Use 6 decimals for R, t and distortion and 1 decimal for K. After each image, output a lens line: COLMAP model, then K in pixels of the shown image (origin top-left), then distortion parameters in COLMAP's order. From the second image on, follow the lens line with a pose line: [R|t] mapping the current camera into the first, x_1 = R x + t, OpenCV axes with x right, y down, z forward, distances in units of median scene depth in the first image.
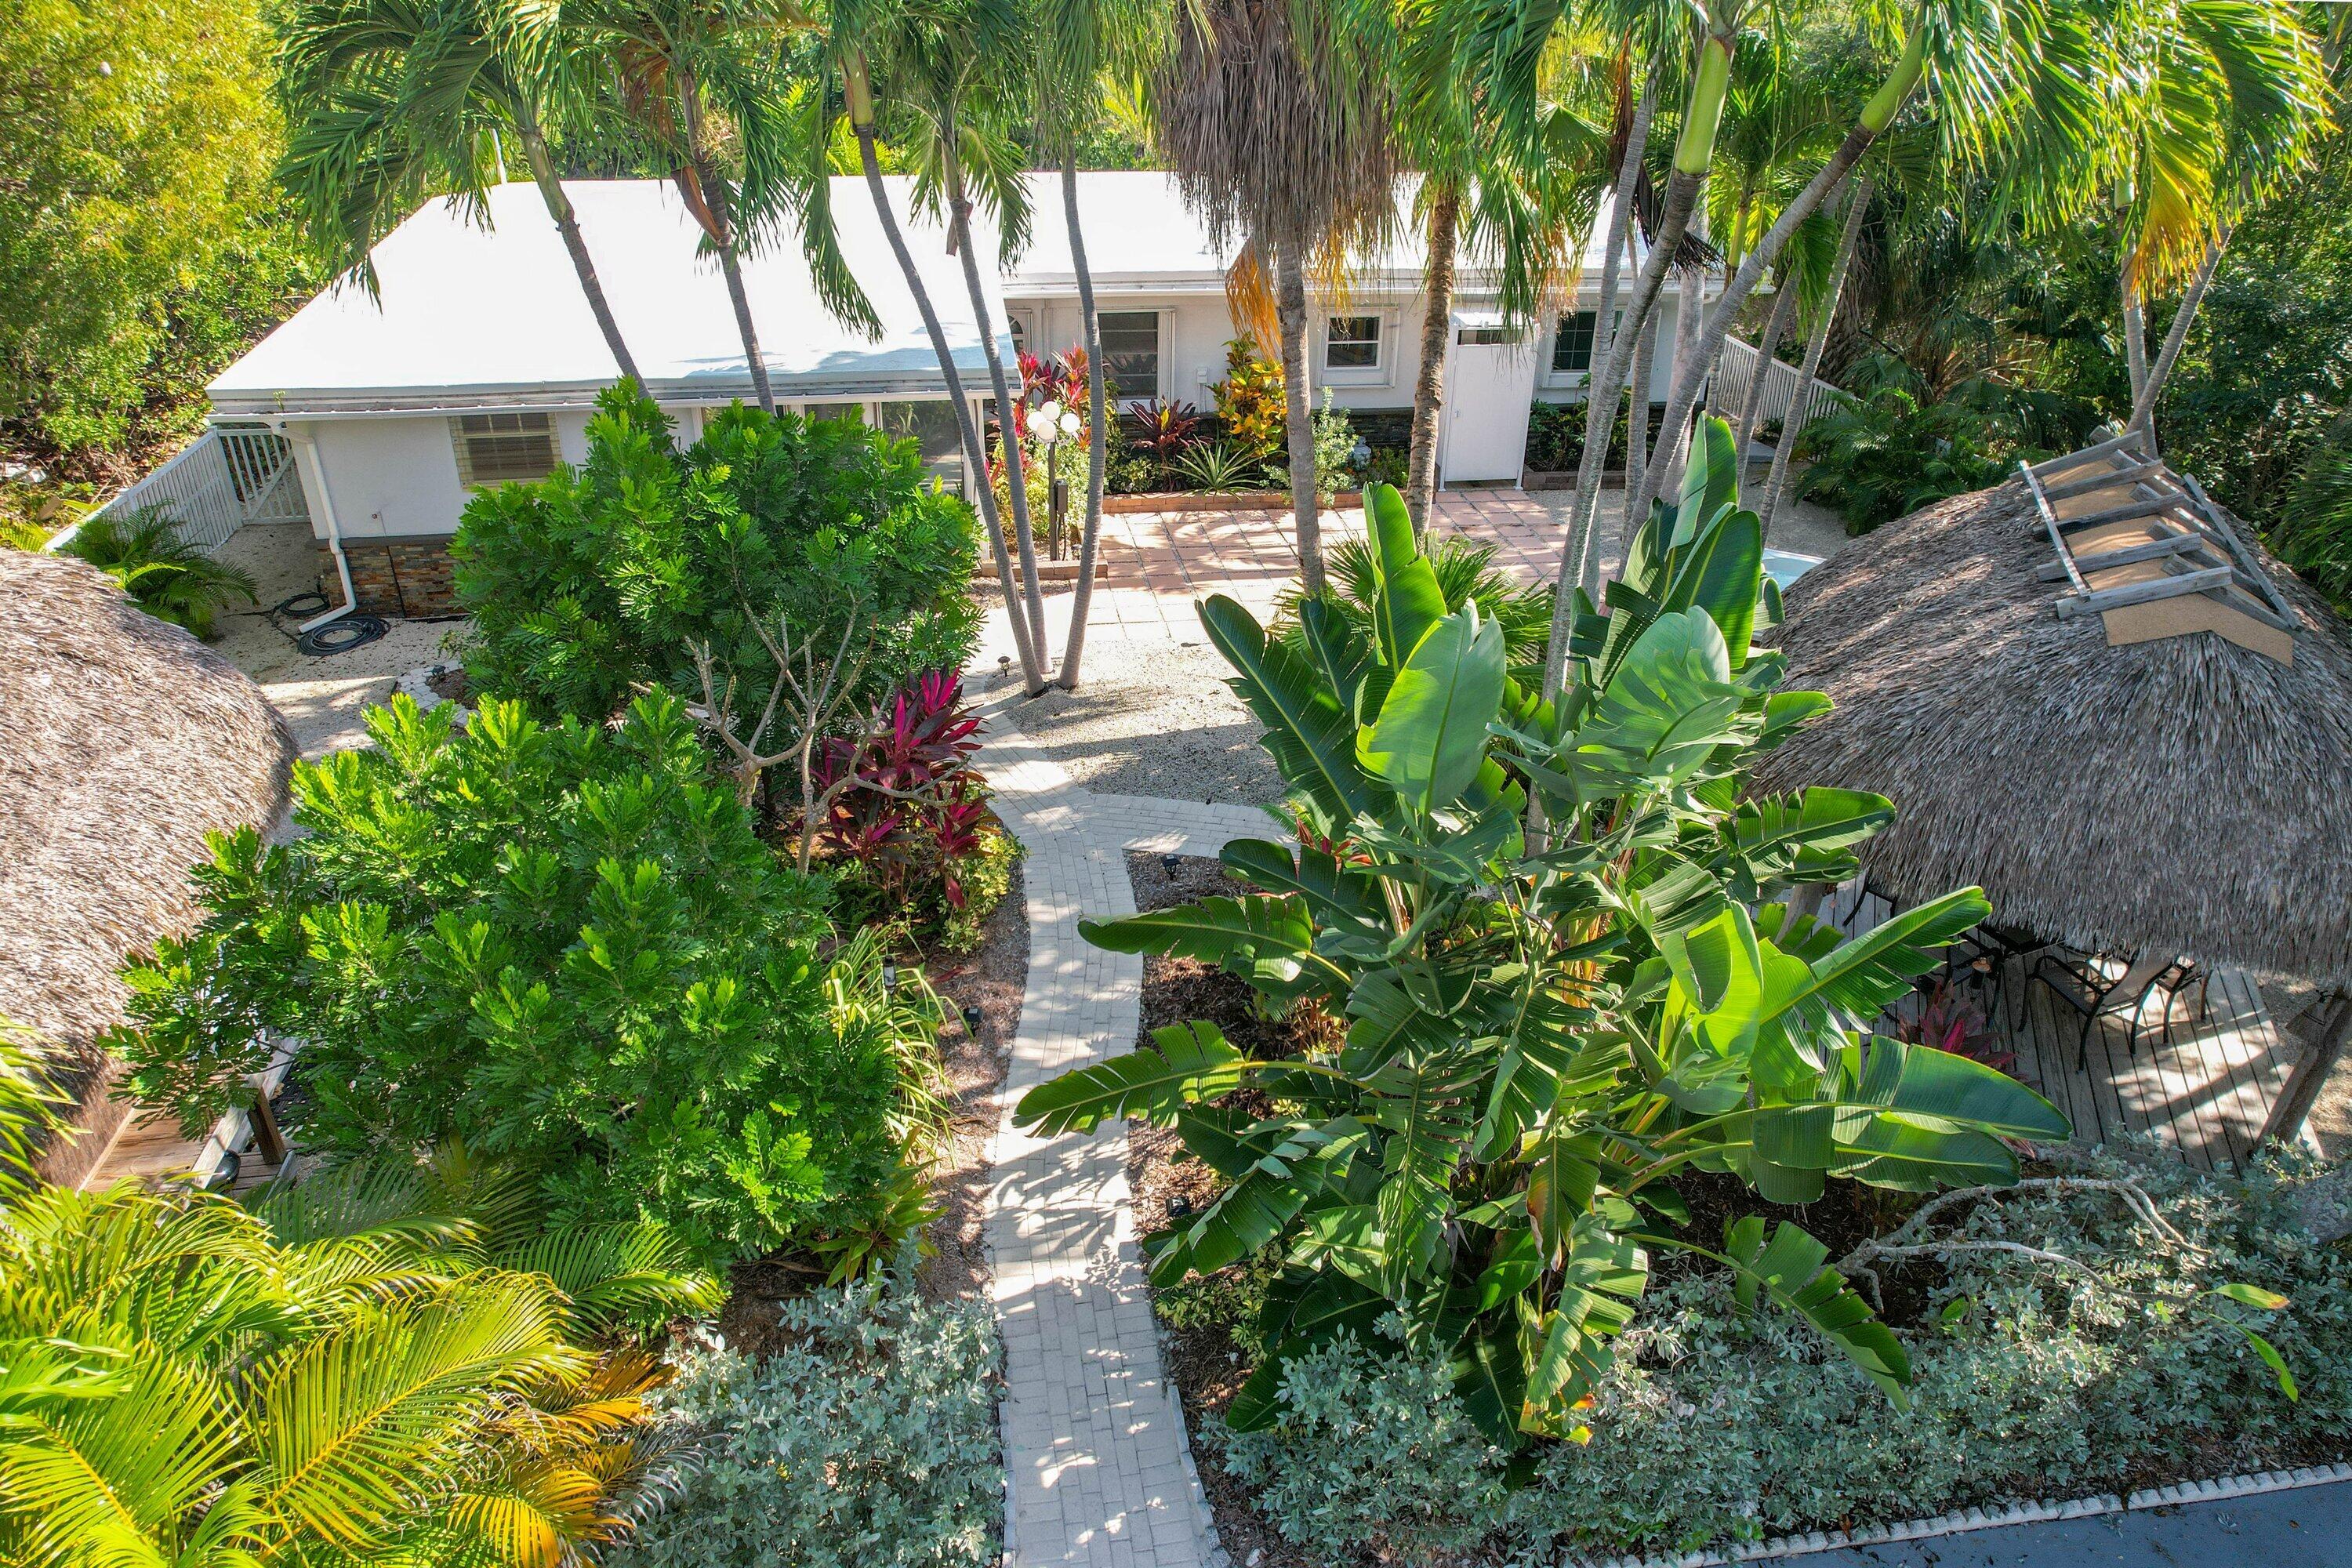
lens RADIAL K [[1220.4, 0, 1213.9], [0, 1220.4, 760.4], [0, 0, 1]] dist [-0.038681, 0.021527]
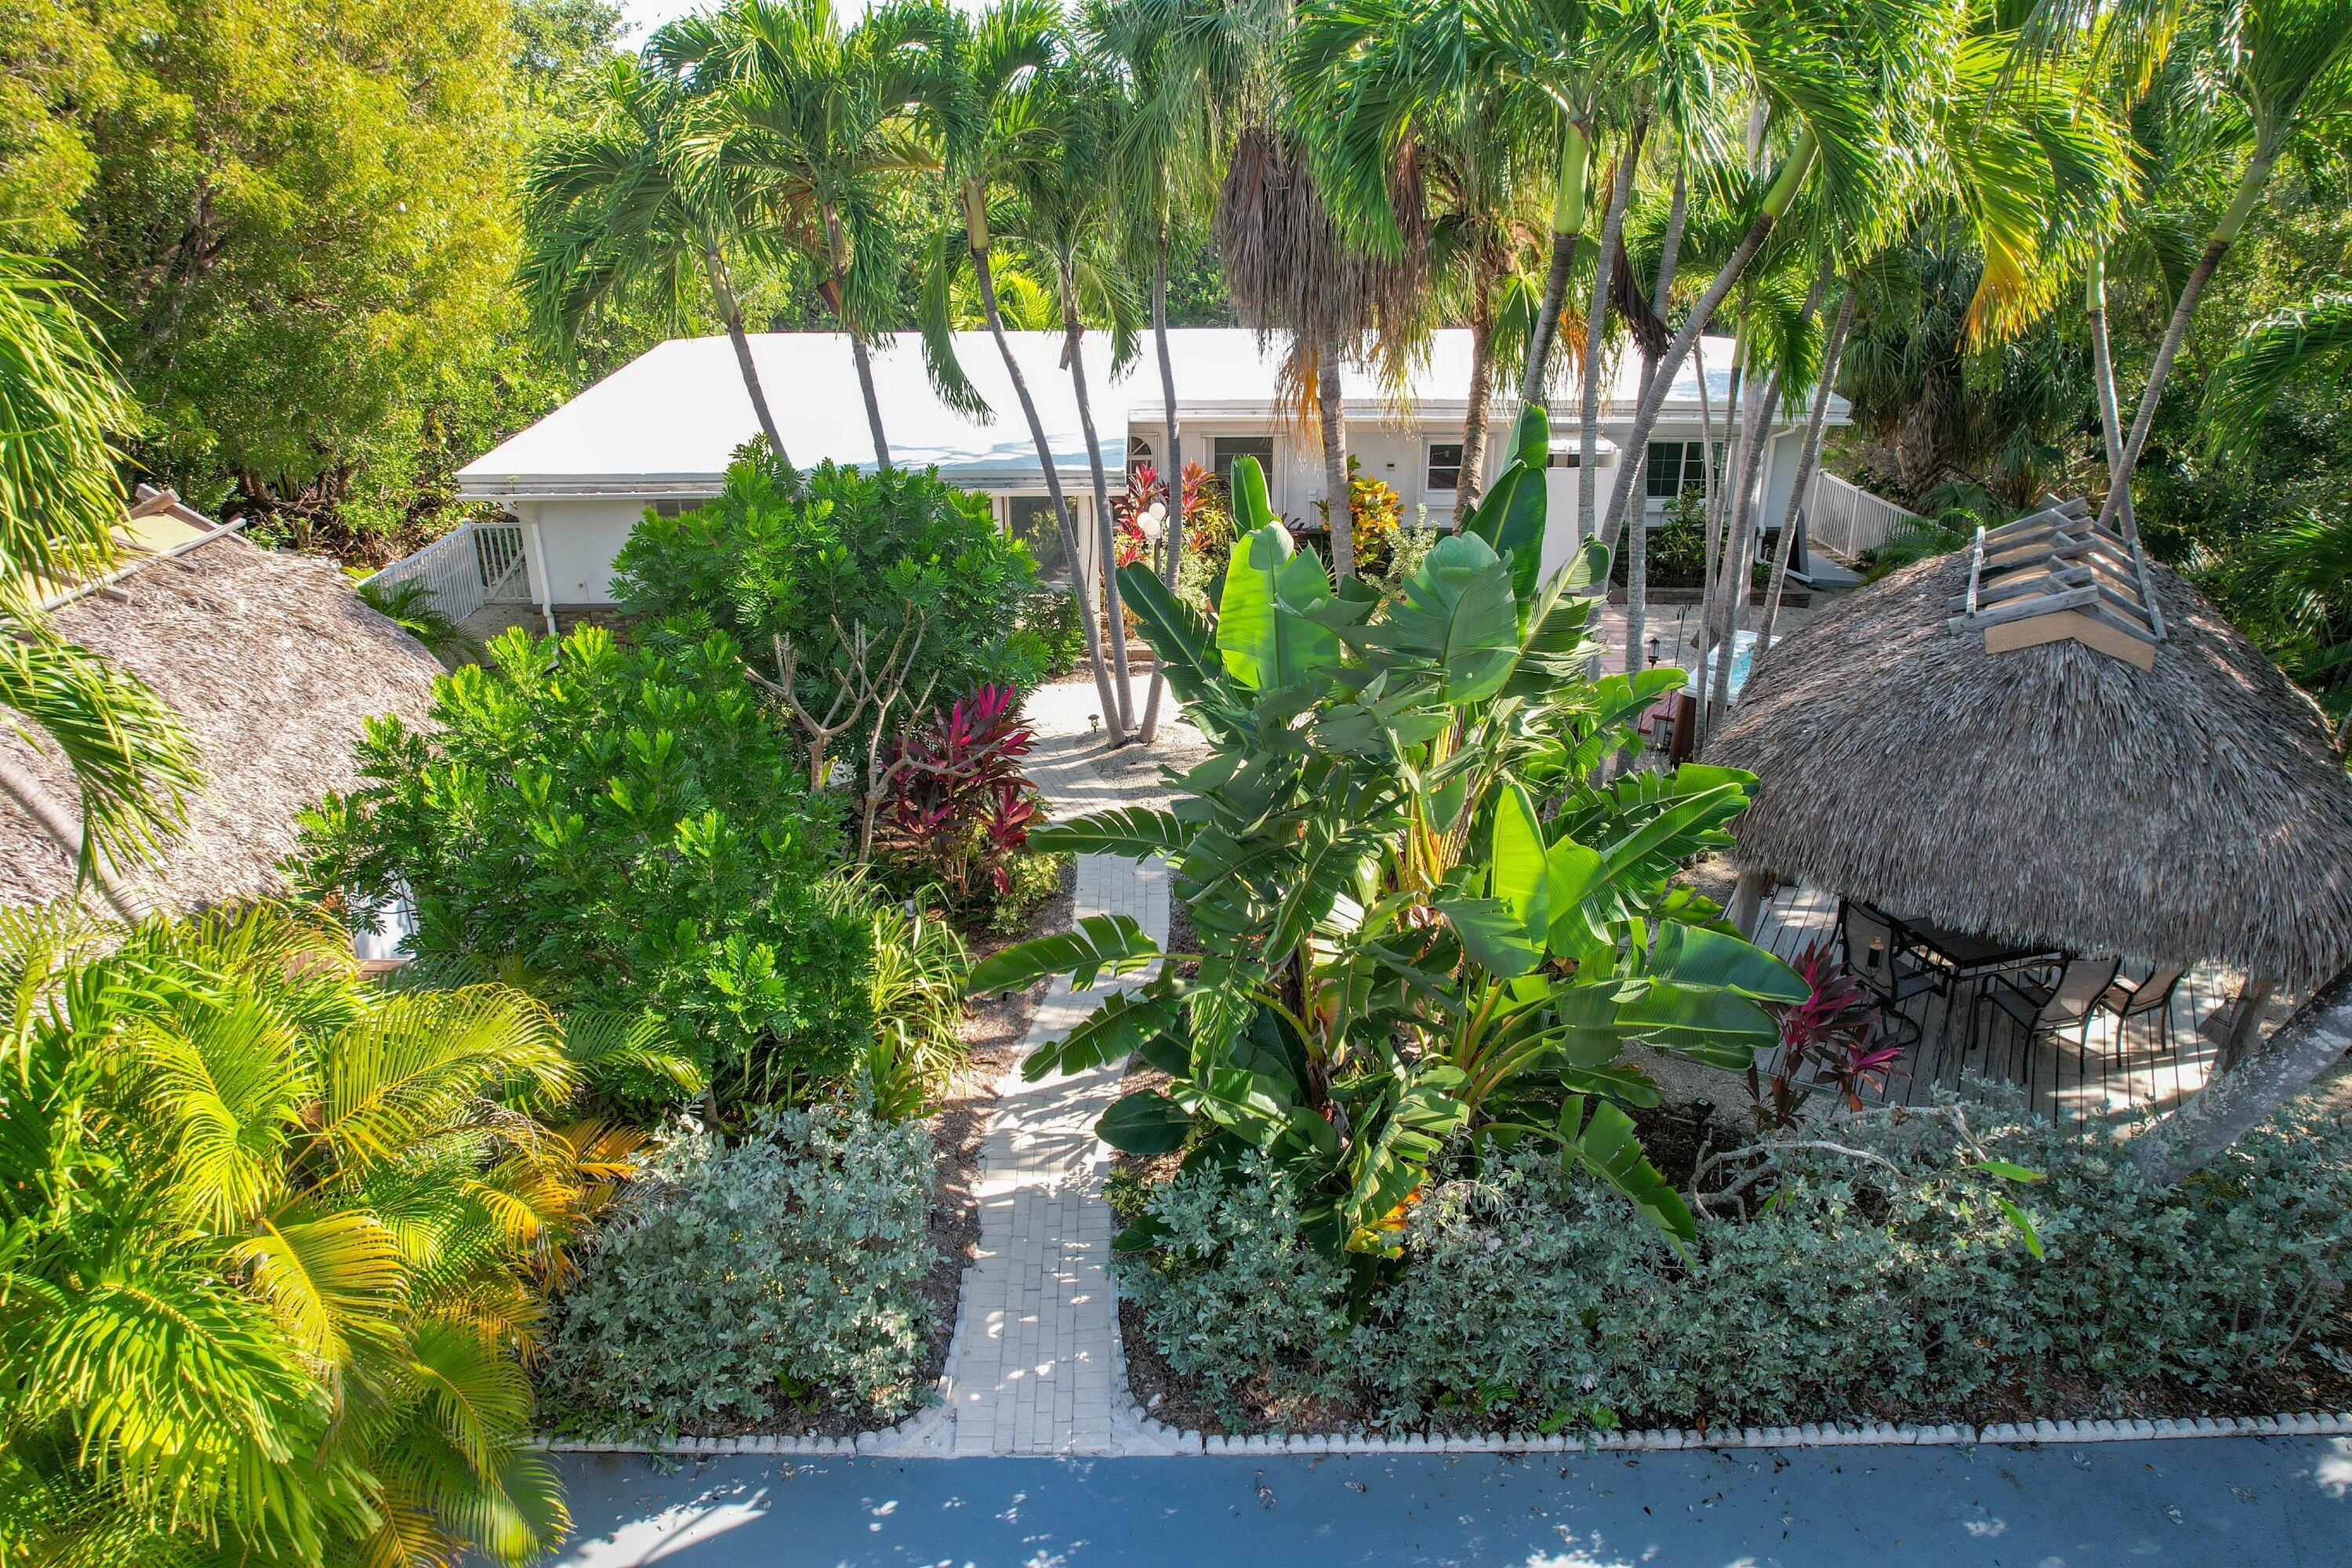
lens RADIAL K [[1107.8, 0, 1189.7], [0, 1107.8, 727.7], [0, 0, 1]] dist [-0.018501, -0.000272]
pose [[0.994685, 0.033938, -0.097211, 0.105559], [-0.042502, 0.995264, -0.087425, 0.086079], [0.093784, 0.091093, 0.991417, -0.062809]]
